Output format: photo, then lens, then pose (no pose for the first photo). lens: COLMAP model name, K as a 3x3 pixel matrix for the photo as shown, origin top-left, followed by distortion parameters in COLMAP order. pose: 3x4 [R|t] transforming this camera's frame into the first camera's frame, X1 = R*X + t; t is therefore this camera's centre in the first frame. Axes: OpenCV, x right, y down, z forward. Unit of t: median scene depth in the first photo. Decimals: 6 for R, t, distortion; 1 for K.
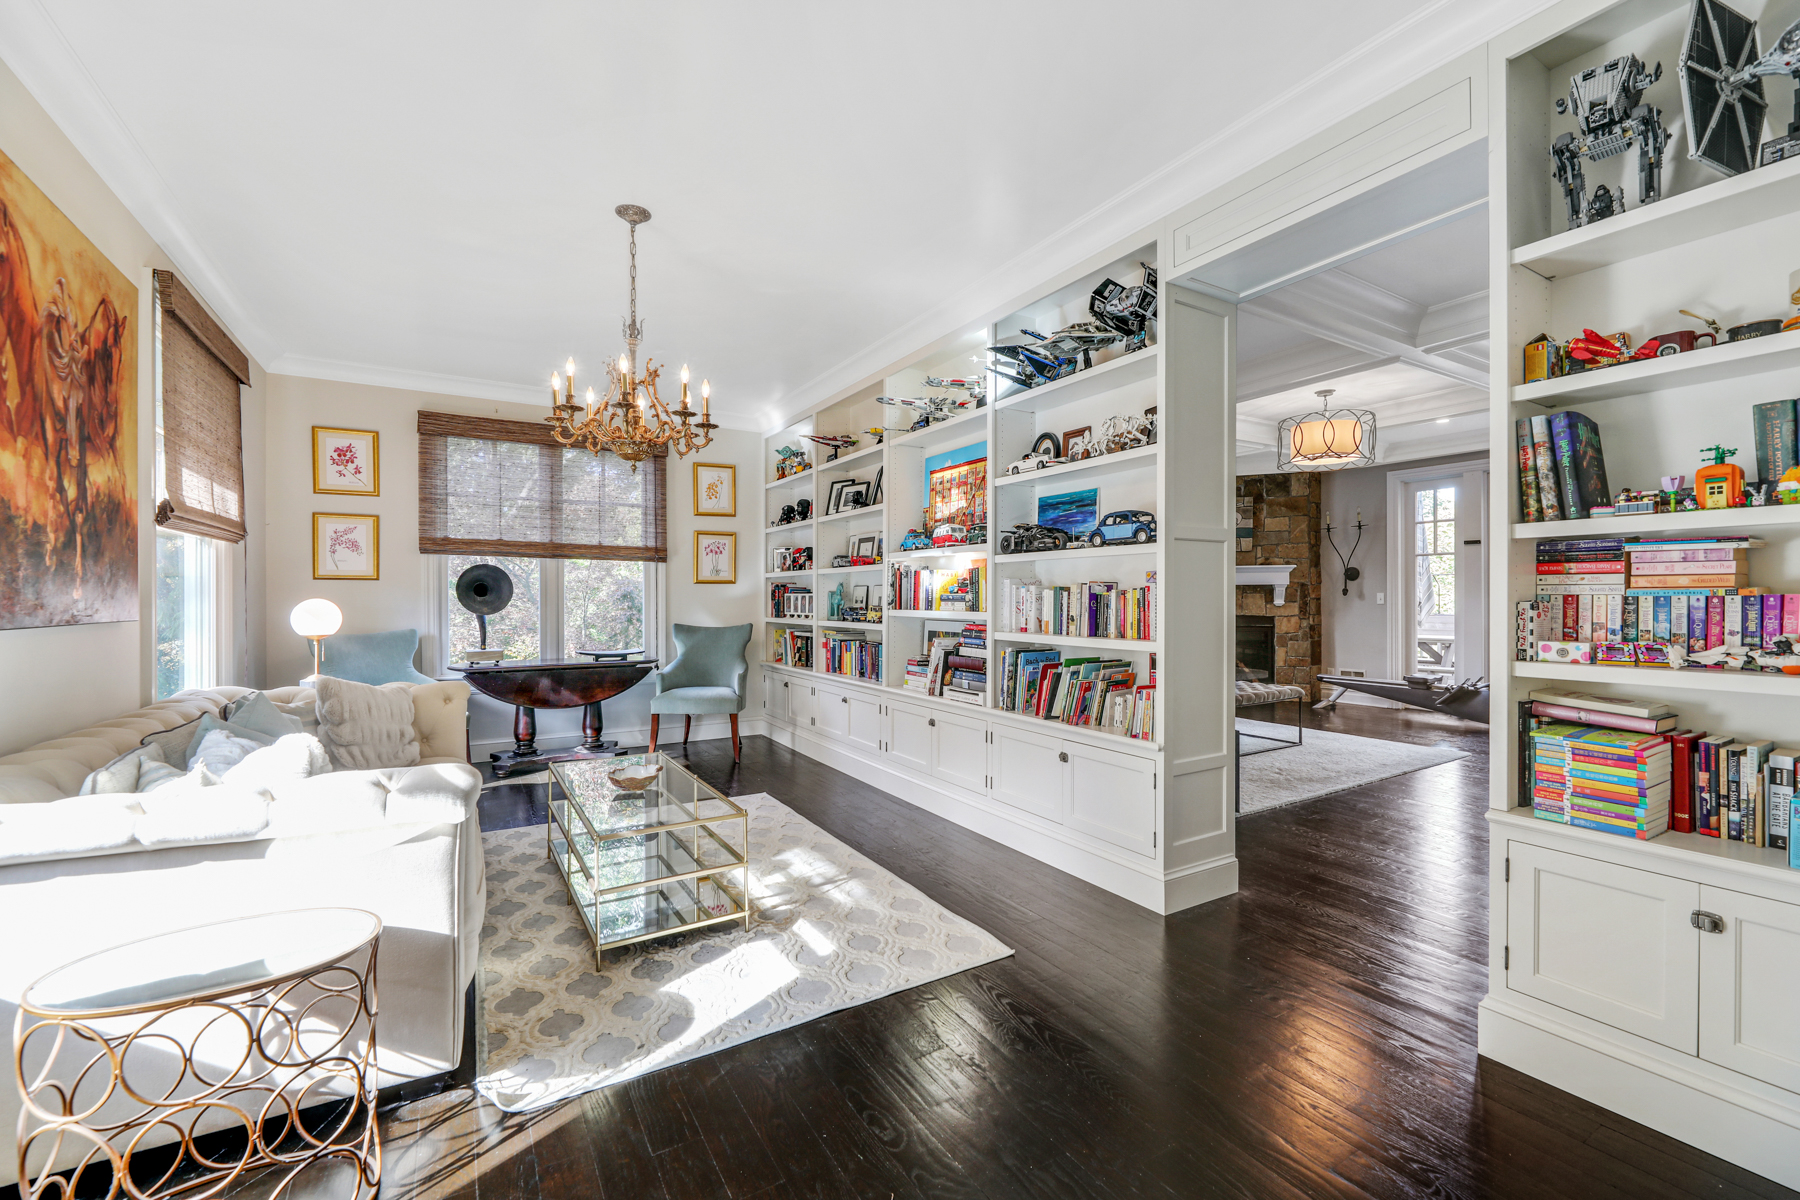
lens RADIAL K [[730.8, 0, 902.7], [0, 730.8, 593.2], [0, 0, 1]] dist [0.000419, 0.000021]
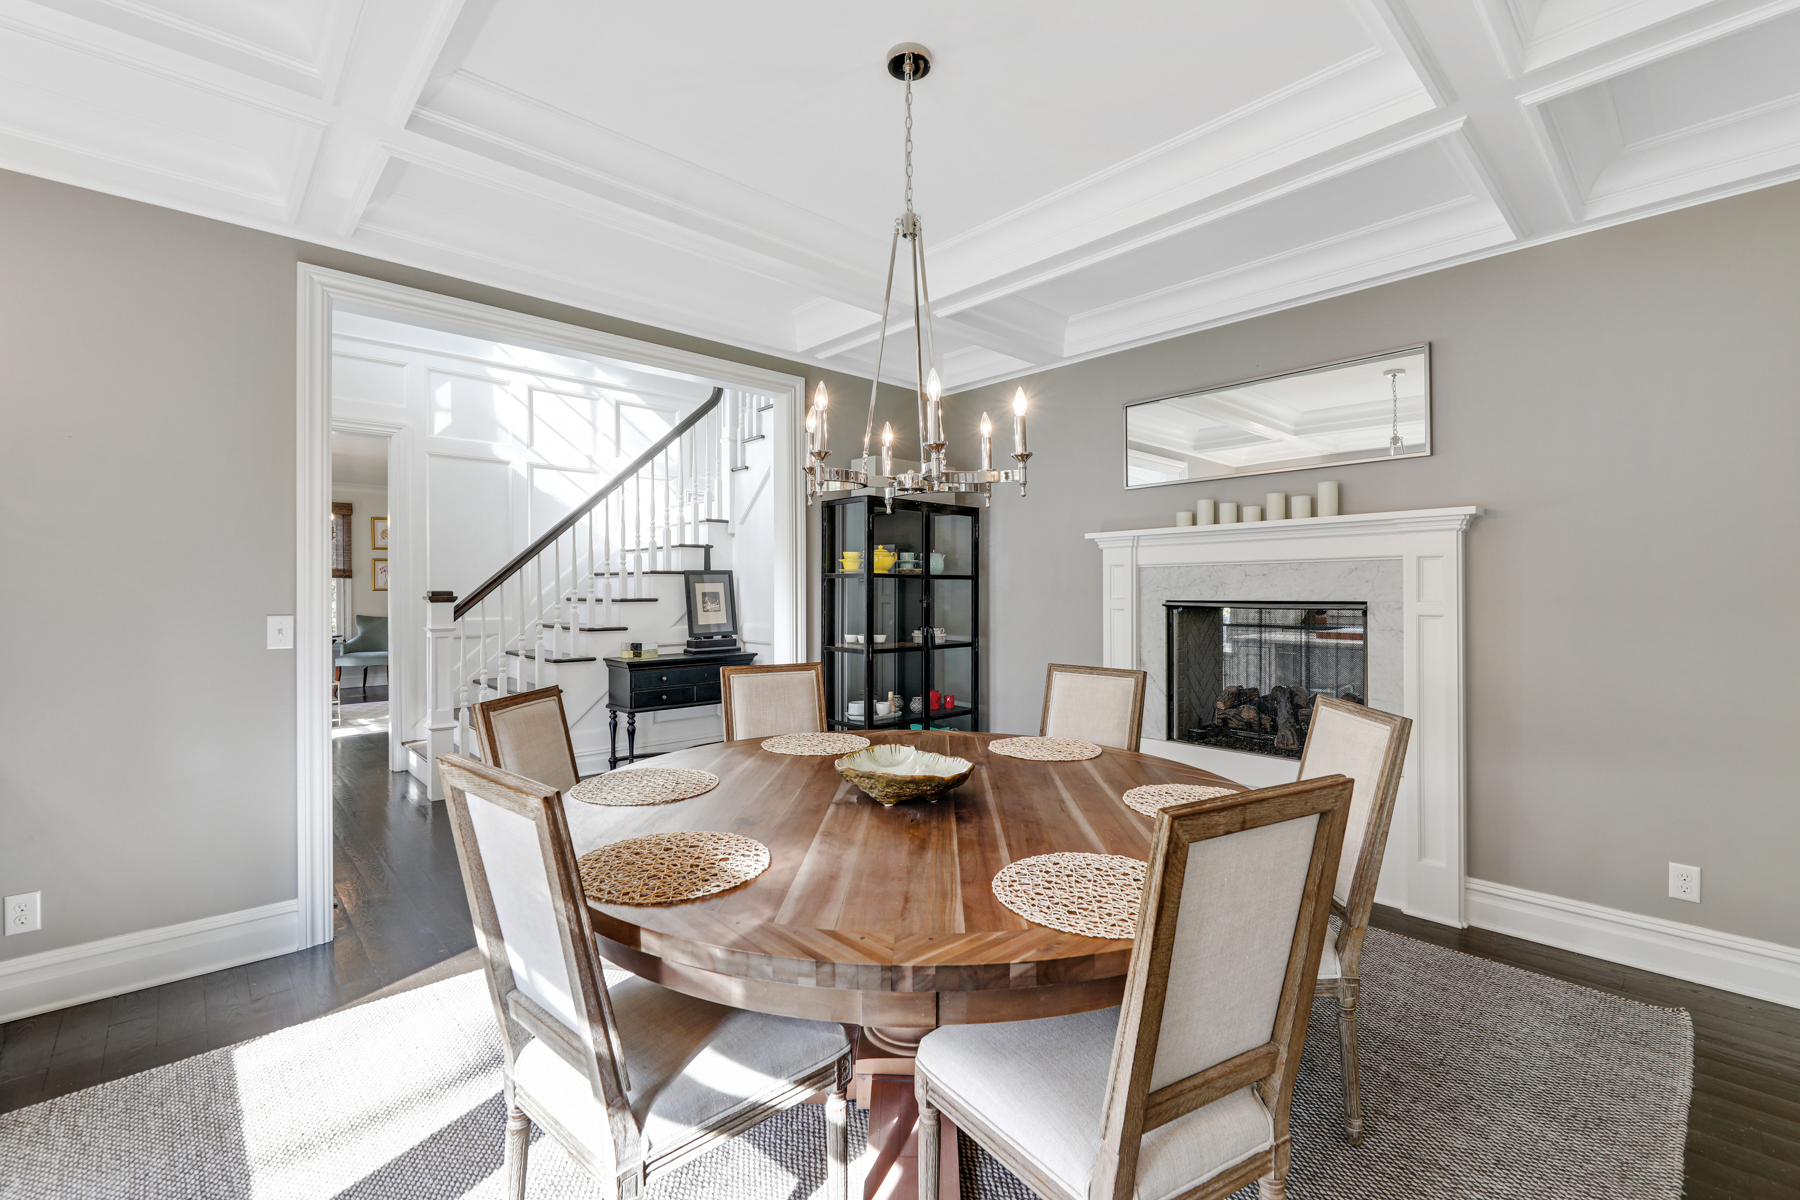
lens RADIAL K [[769.5, 0, 901.6], [0, 769.5, 586.8], [0, 0, 1]] dist [0.001093, 0.000056]
pose [[0.978765, -0.001129, 0.204983, 0.643269], [0.001022, 0.999999, 0.000630, -0.027282], [-0.204983, -0.000407, 0.978765, -1.149086]]
